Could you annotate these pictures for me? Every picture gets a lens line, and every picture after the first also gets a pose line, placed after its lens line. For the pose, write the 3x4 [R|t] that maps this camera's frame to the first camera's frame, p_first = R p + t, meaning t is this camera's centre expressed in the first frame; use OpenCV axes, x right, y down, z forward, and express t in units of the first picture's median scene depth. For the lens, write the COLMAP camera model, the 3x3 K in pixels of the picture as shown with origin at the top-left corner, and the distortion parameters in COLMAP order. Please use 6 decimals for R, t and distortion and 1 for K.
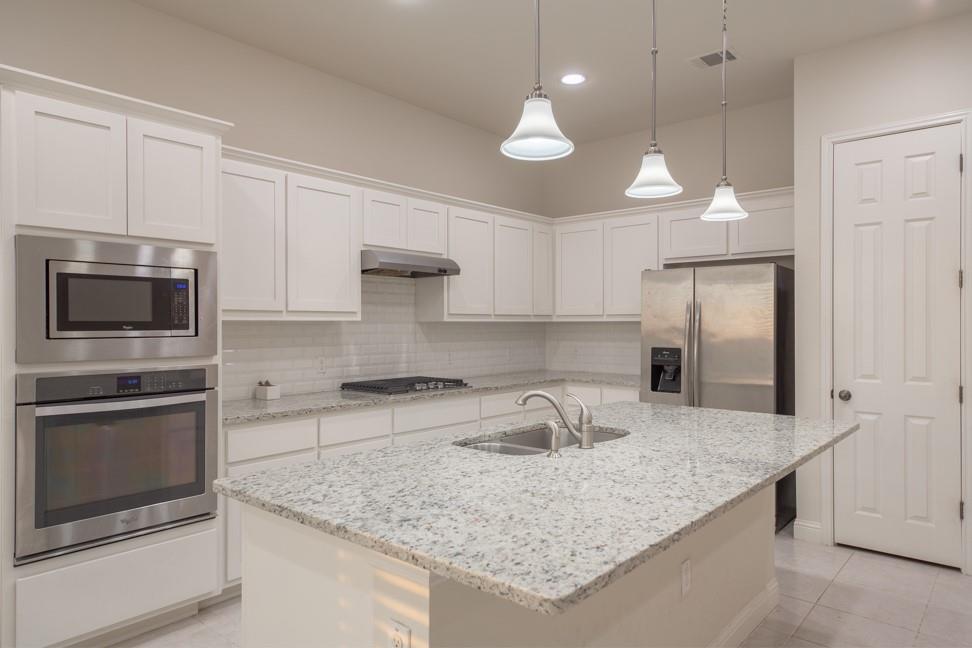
lens RADIAL K [[629.9, 0, 486.0], [0, 629.9, 324.0], [0, 0, 1]] dist [0.030255, 0.001556]
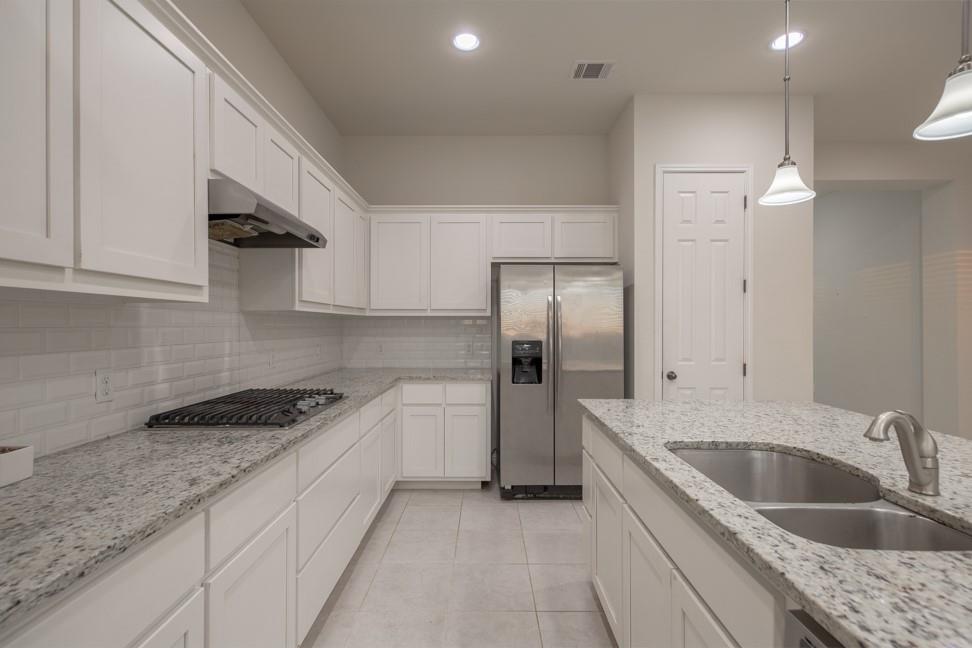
lens RADIAL K [[453.8, 0, 486.0], [0, 453.8, 324.0], [0, 0, 1]] dist [0.021571, 0.000160]
pose [[0.759038, 0.005114, 0.651026, -0.256934], [-0.003035, 0.999986, -0.004316, 0.013998], [-0.651039, 0.001300, 0.759043, 0.488253]]
